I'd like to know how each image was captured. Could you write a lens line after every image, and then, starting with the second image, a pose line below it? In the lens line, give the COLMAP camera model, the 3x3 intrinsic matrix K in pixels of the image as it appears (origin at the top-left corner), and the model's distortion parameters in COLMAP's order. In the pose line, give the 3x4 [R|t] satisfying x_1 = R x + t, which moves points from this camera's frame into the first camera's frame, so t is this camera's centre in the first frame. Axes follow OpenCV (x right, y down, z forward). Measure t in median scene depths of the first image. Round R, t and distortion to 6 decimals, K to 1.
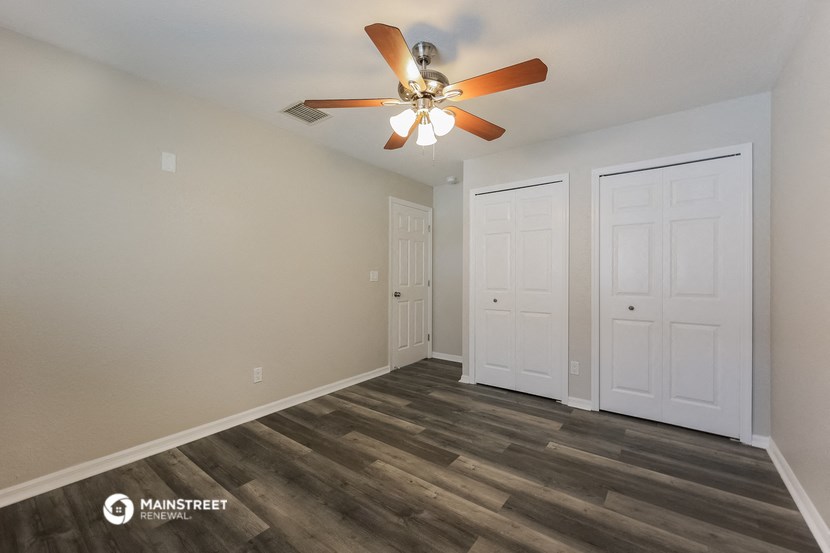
lens RADIAL K [[339.1, 0, 417.5], [0, 339.1, 277.8], [0, 0, 1]] dist [0.014216, -0.000007]
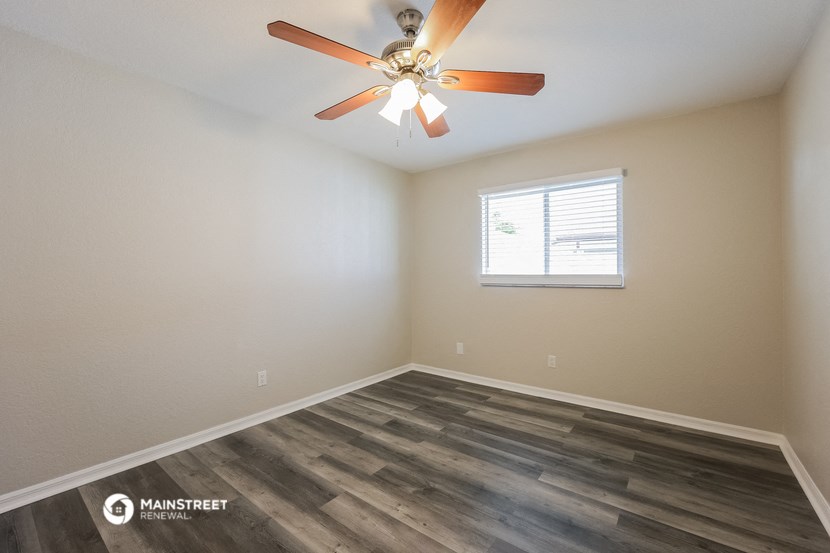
lens RADIAL K [[339.1, 0, 417.5], [0, 339.1, 277.8], [0, 0, 1]] dist [0.014216, -0.000007]
pose [[-0.999915, 0.004010, 0.012430, -0.014358], [0.004231, 0.999832, 0.017842, -0.017222], [-0.012356, 0.017893, -0.999764, 1.952107]]
